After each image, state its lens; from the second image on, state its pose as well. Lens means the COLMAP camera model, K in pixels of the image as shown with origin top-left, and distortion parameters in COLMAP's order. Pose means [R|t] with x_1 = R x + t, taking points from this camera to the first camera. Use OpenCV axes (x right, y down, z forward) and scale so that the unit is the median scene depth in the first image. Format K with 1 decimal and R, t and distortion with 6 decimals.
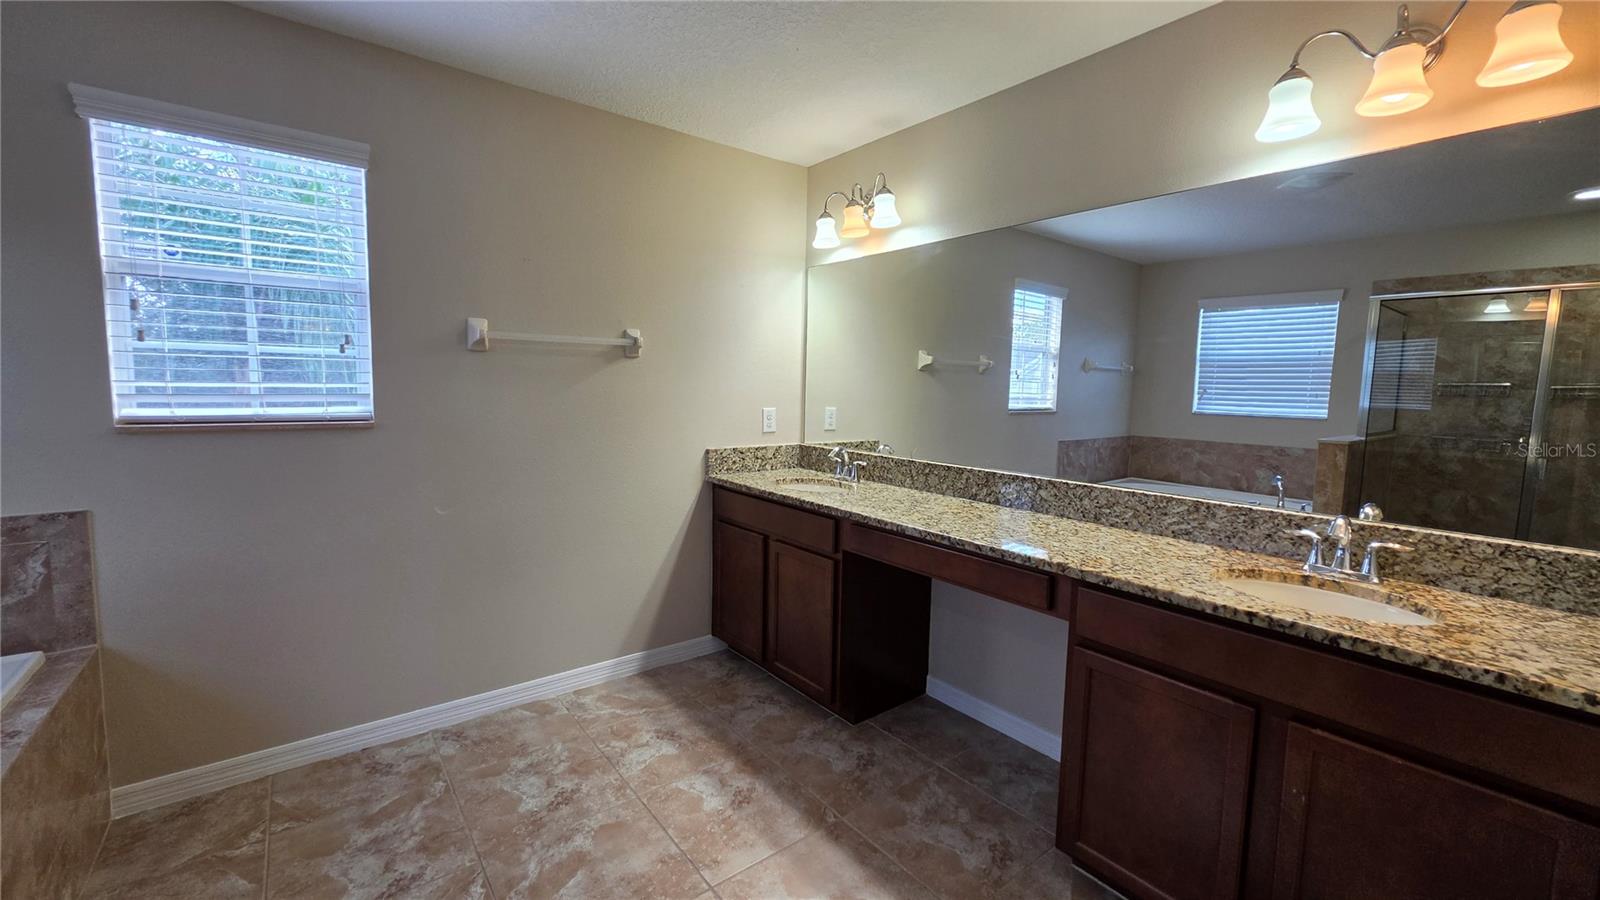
lens RADIAL K [[637.7, 0, 800.0], [0, 637.7, 450.0], [0, 0, 1]] dist [-0.000529, -0.000086]
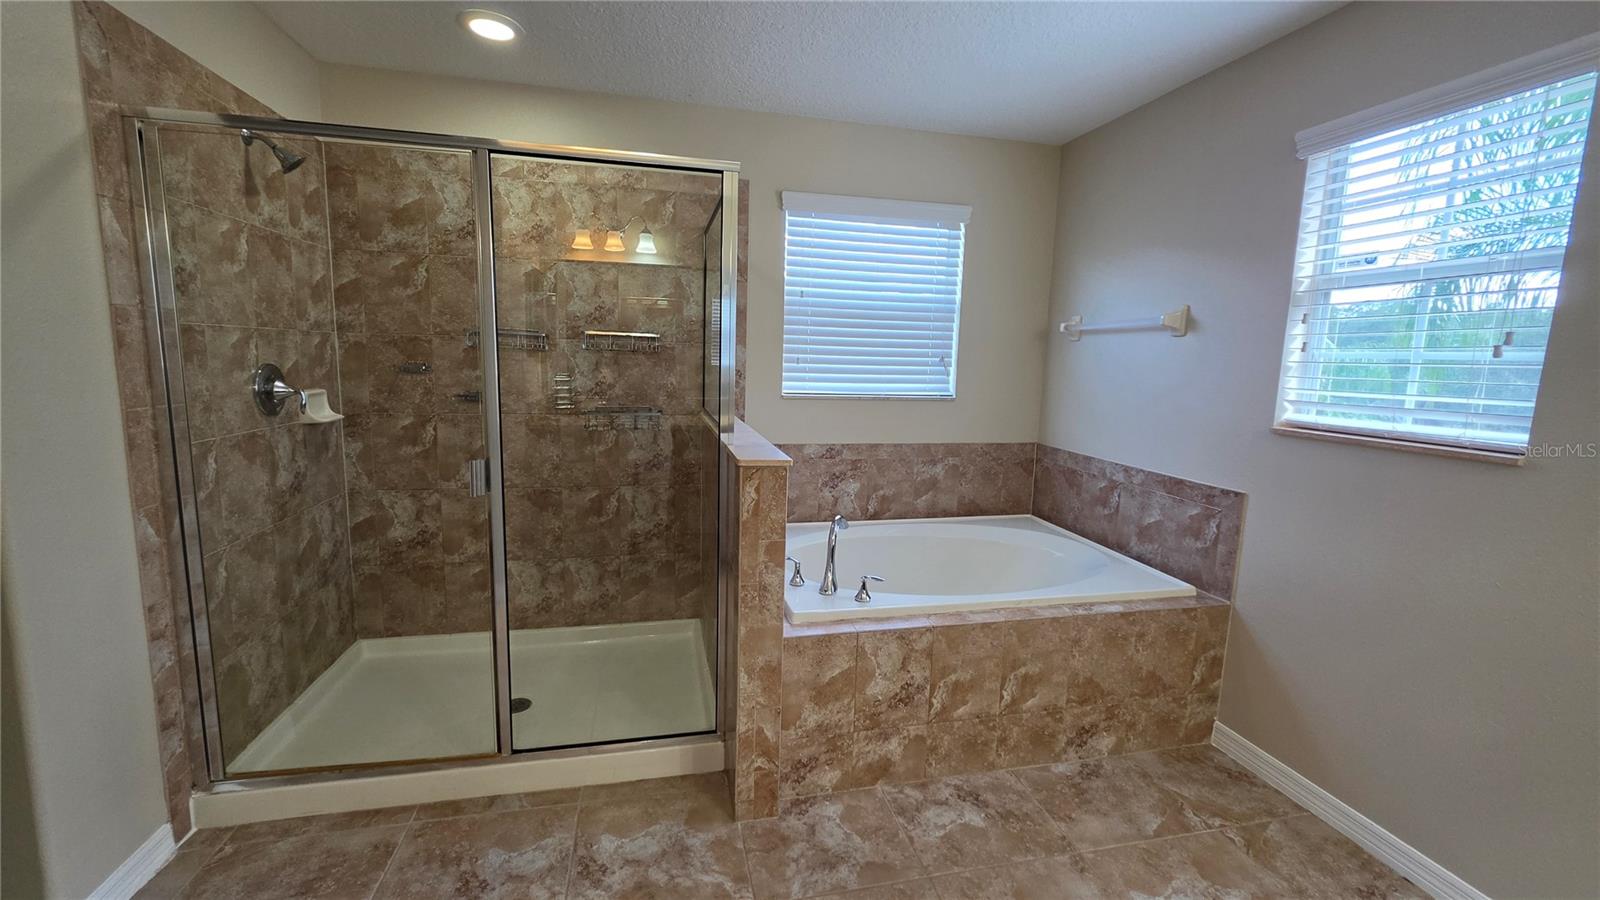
lens RADIAL K [[637.7, 0, 800.0], [0, 637.7, 450.0], [0, 0, 1]] dist [-0.000529, -0.000086]
pose [[-0.428530, 0.100387, -0.897934, 0.314186], [-0.131962, 0.976198, 0.172114, -0.080020], [0.893839, 0.192249, -0.405083, 0.692250]]
